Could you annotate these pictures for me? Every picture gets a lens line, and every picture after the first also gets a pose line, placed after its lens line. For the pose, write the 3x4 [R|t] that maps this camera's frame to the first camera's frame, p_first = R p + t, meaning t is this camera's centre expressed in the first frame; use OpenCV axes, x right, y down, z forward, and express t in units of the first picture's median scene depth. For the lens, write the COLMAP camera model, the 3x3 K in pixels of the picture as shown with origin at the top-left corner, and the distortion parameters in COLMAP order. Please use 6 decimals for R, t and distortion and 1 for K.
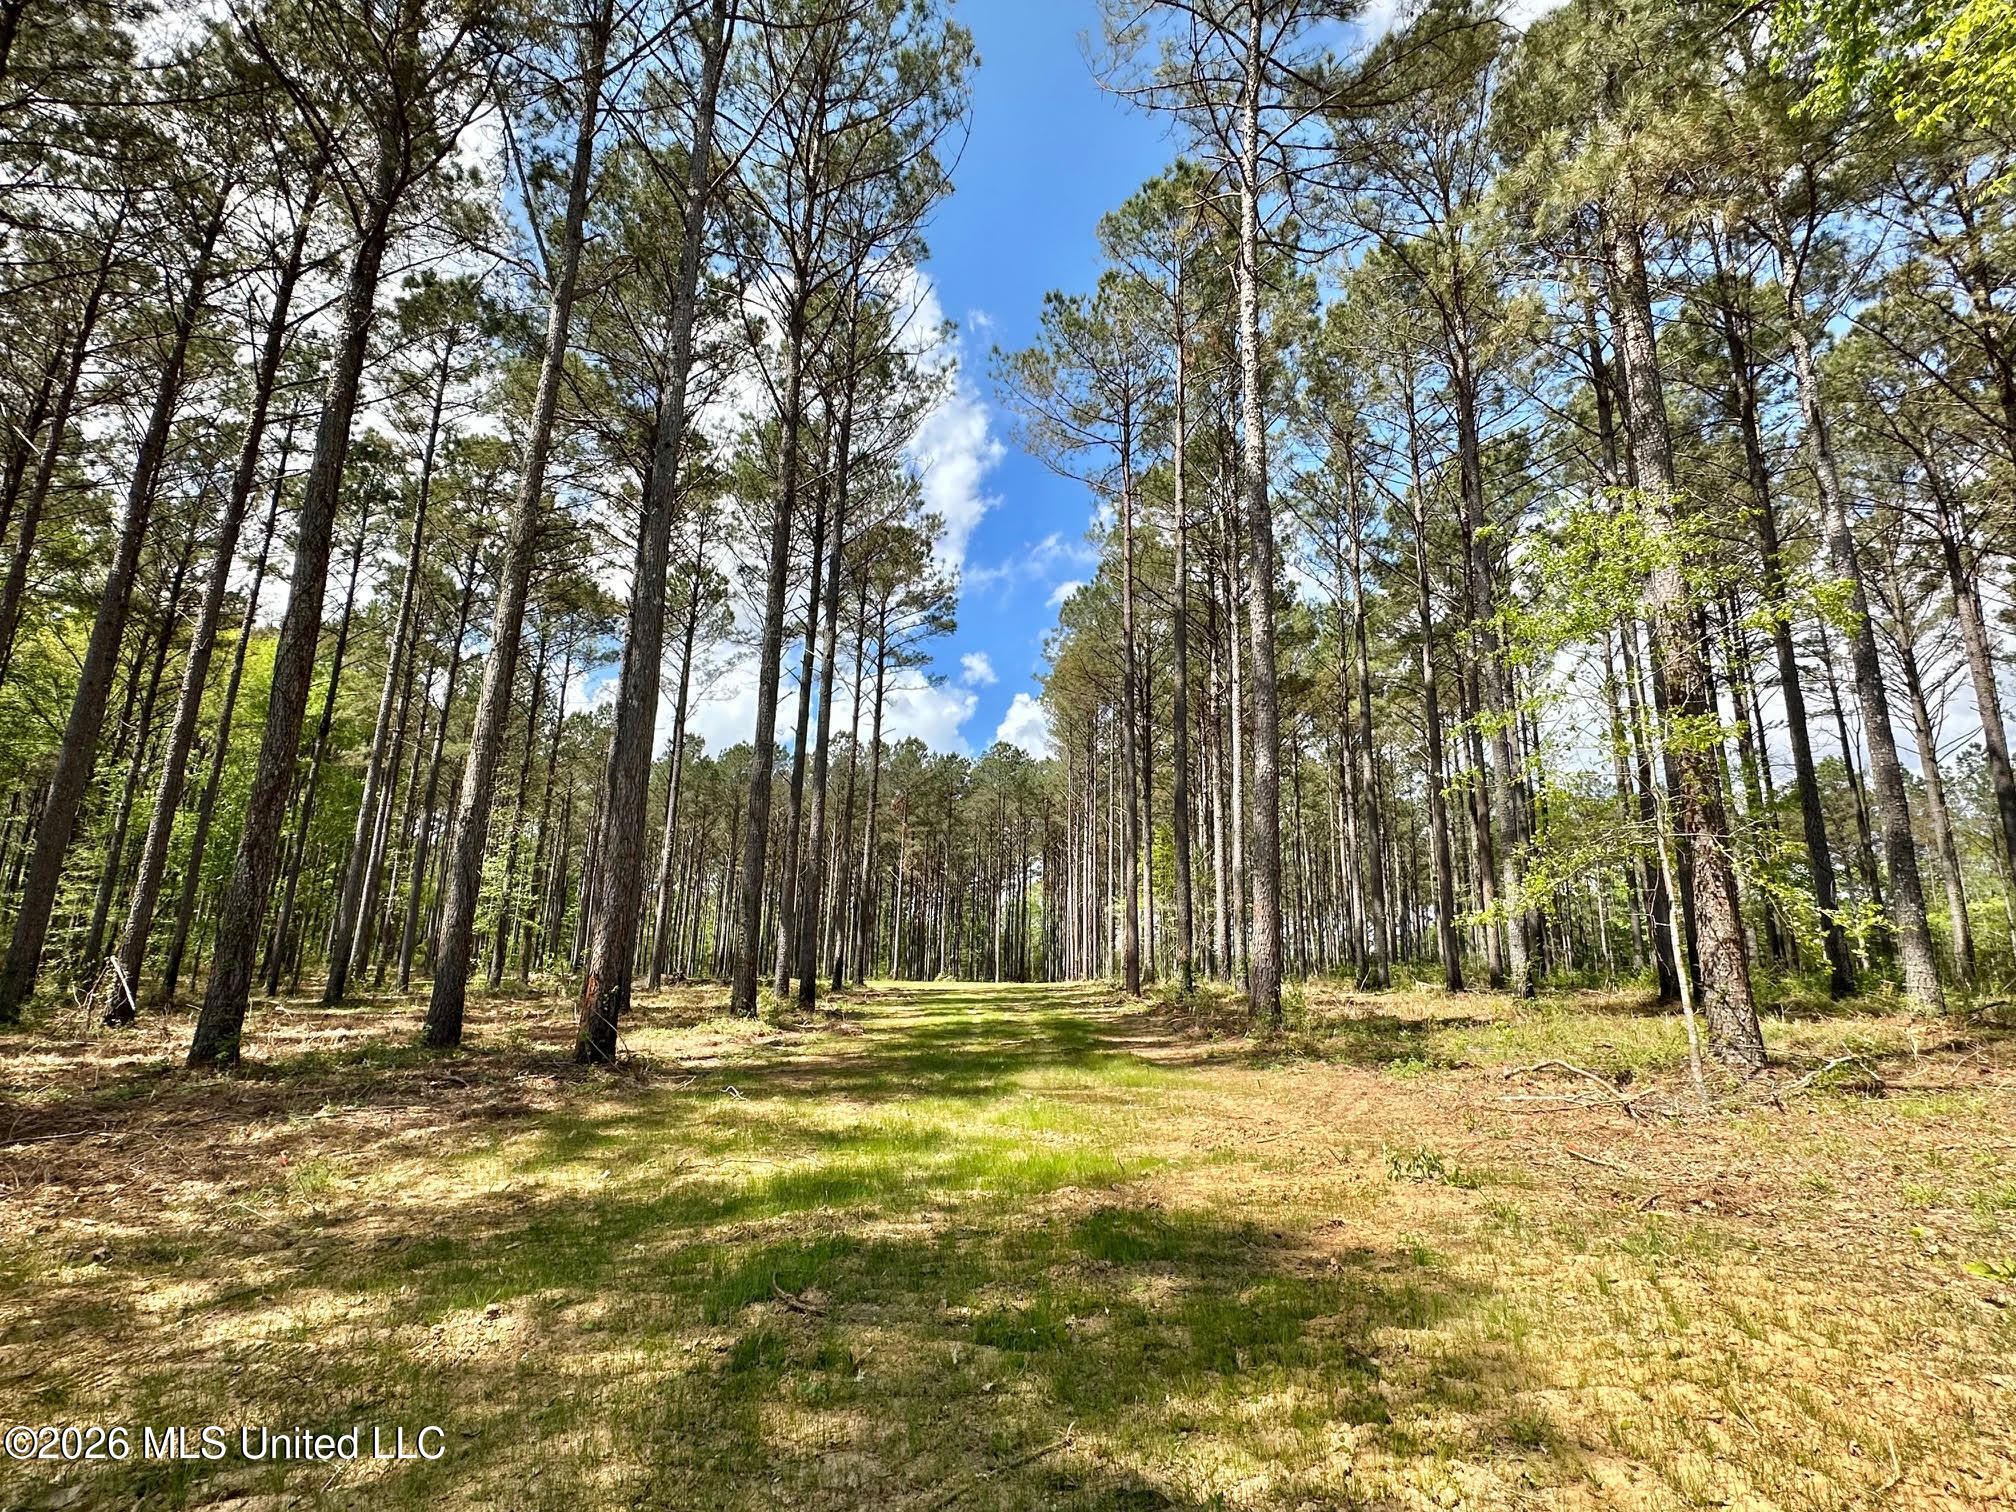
lens RADIAL K [[962.0, 0, 1009.3], [0, 962.0, 753.2], [0, 0, 1]] dist [-0.001180, -0.000236]
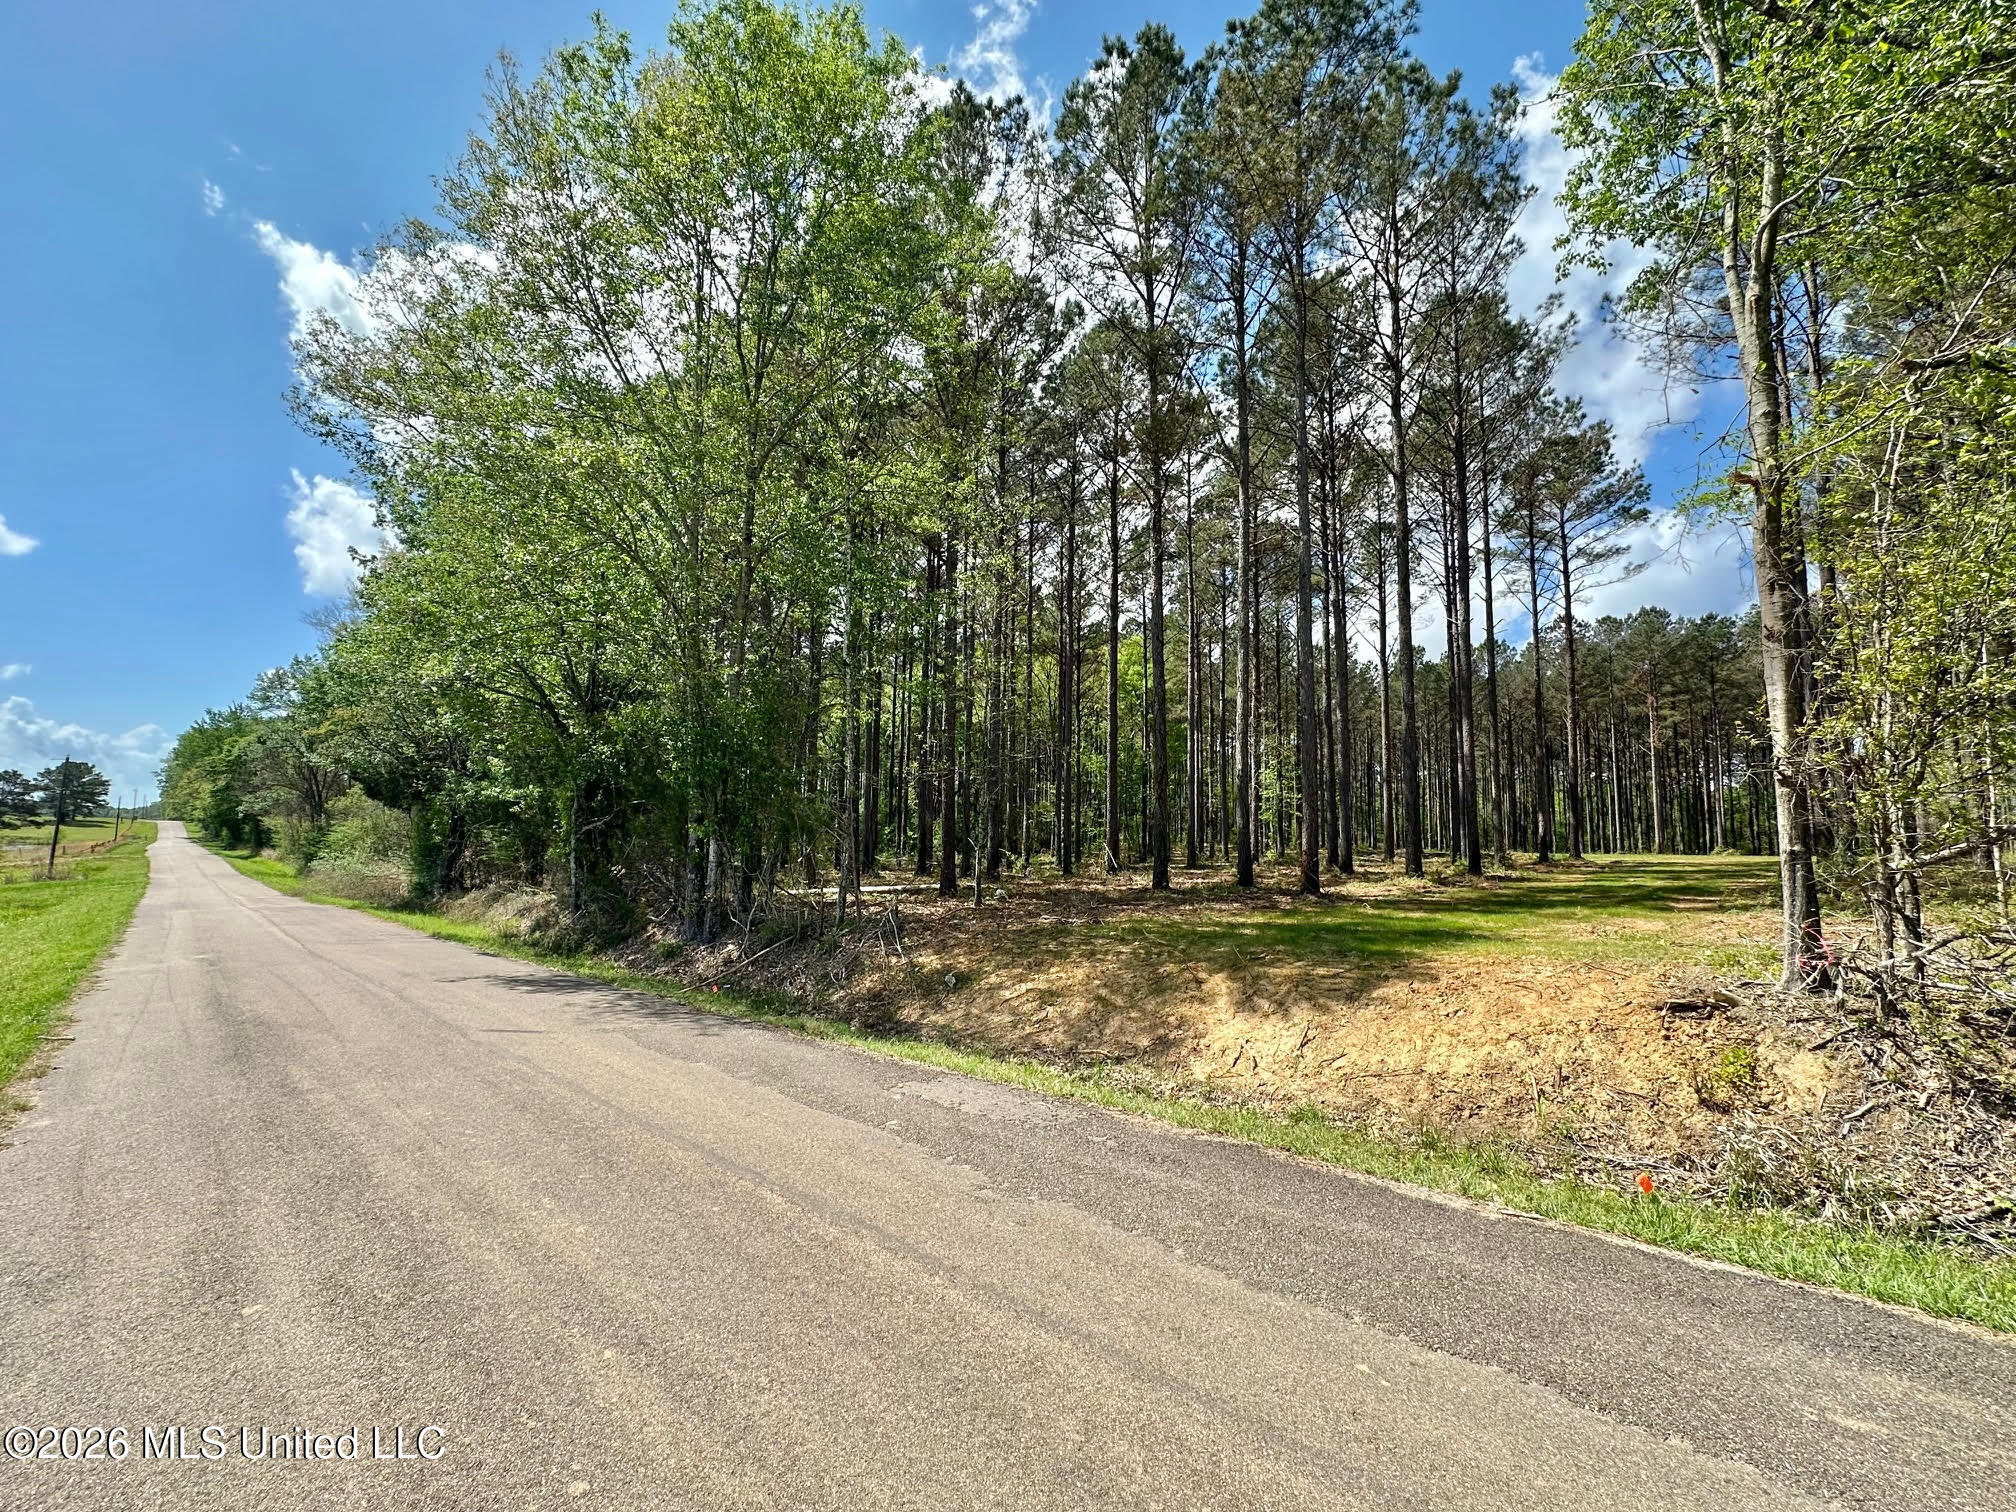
lens RADIAL K [[962.0, 0, 1006.7], [0, 962.0, 754.3], [0, 0, 1]] dist [-0.001180, -0.000236]
pose [[0.715042, -0.071964, -0.695368, 0.187889], [0.160994, 0.984903, 0.063620, -0.069623], [0.680292, -0.157441, 0.715832, -0.293905]]
